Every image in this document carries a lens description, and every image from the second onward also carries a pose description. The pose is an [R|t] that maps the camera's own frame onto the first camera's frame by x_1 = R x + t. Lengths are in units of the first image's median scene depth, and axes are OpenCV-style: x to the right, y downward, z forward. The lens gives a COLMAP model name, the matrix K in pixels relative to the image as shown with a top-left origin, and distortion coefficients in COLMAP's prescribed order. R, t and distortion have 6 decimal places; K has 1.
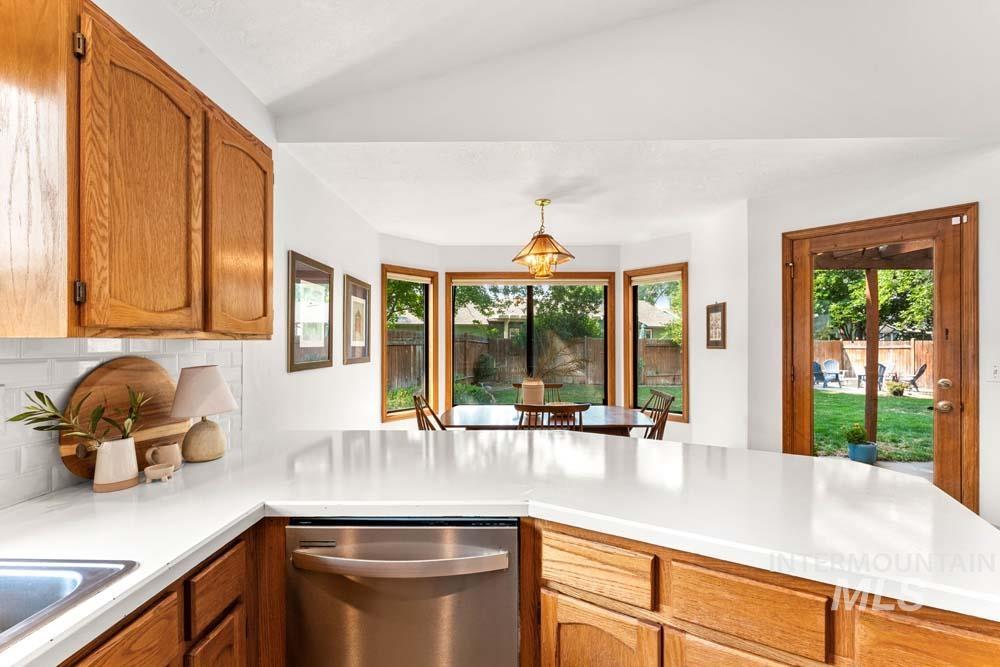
lens RADIAL K [[409.5, 0, 494.4], [0, 409.5, 346.3], [0, 0, 1]] dist [0.001776, 0.000194]
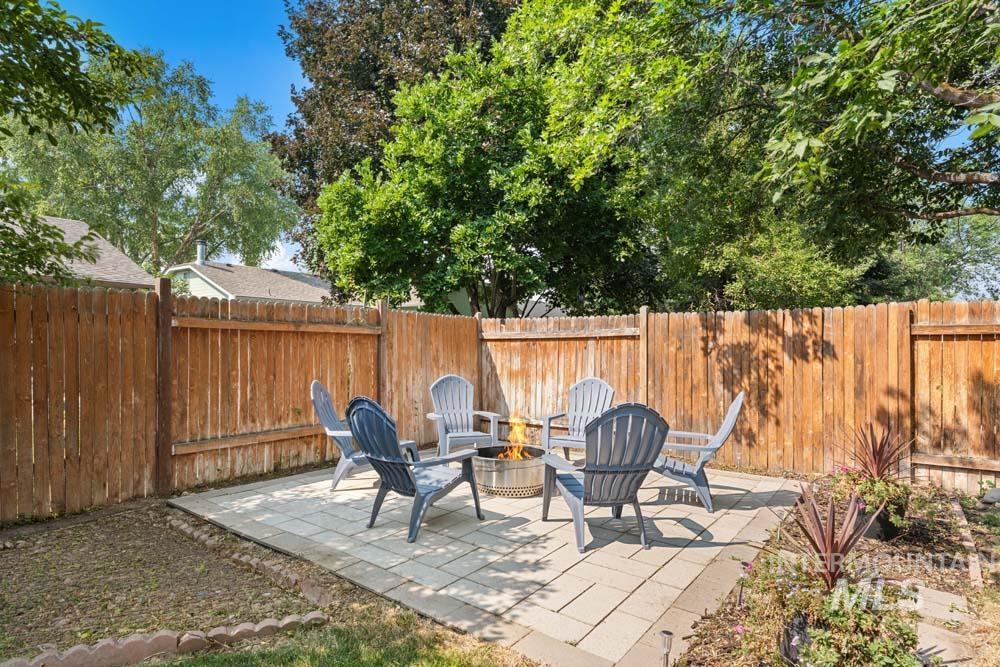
lens RADIAL K [[509.4, 0, 519.9], [0, 509.4, 345.9], [0, 0, 1]] dist [-0.000127, 0.000133]
pose [[0.696572, 0.004471, 0.717473, 0.681860], [-0.004644, 0.999988, -0.001722, 0.013869], [-0.717472, -0.002132, 0.696584, 0.818416]]
